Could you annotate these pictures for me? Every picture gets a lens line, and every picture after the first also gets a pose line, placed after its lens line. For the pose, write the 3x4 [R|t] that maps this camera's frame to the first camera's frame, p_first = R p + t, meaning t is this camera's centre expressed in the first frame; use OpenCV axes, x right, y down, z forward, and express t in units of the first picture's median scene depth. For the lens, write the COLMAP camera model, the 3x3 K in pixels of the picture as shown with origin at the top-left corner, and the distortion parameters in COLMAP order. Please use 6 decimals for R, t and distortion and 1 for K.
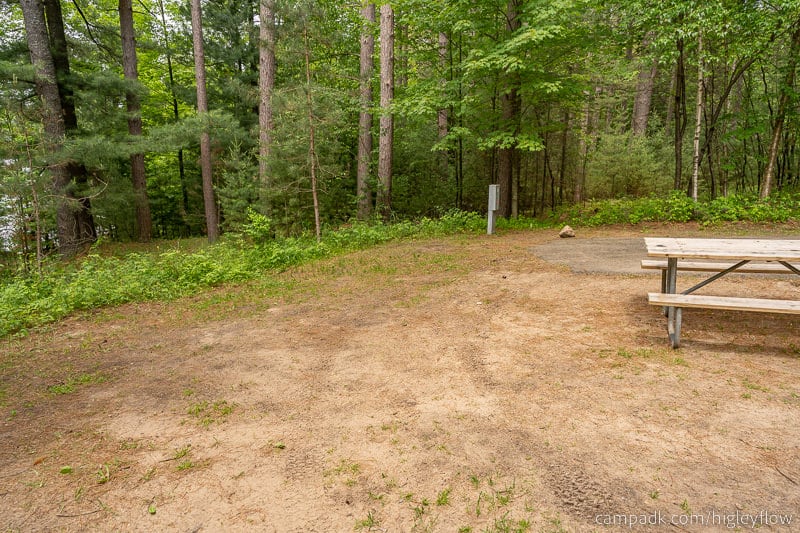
lens RADIAL K [[533.3, 0, 399.8], [0, 533.3, 276.1], [0, 0, 1]] dist [0.006614, -0.001197]
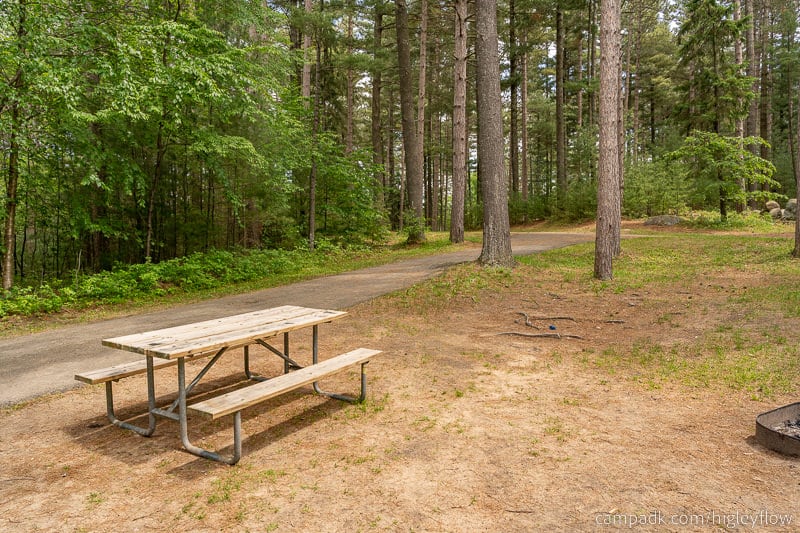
lens RADIAL K [[533.3, 0, 399.8], [0, 533.3, 276.1], [0, 0, 1]] dist [0.006614, -0.001197]
pose [[0.175969, -0.056074, 0.982797, -0.227178], [0.220546, 0.975243, 0.016154, -0.103894], [-0.959372, 0.213909, 0.183979, 0.569930]]
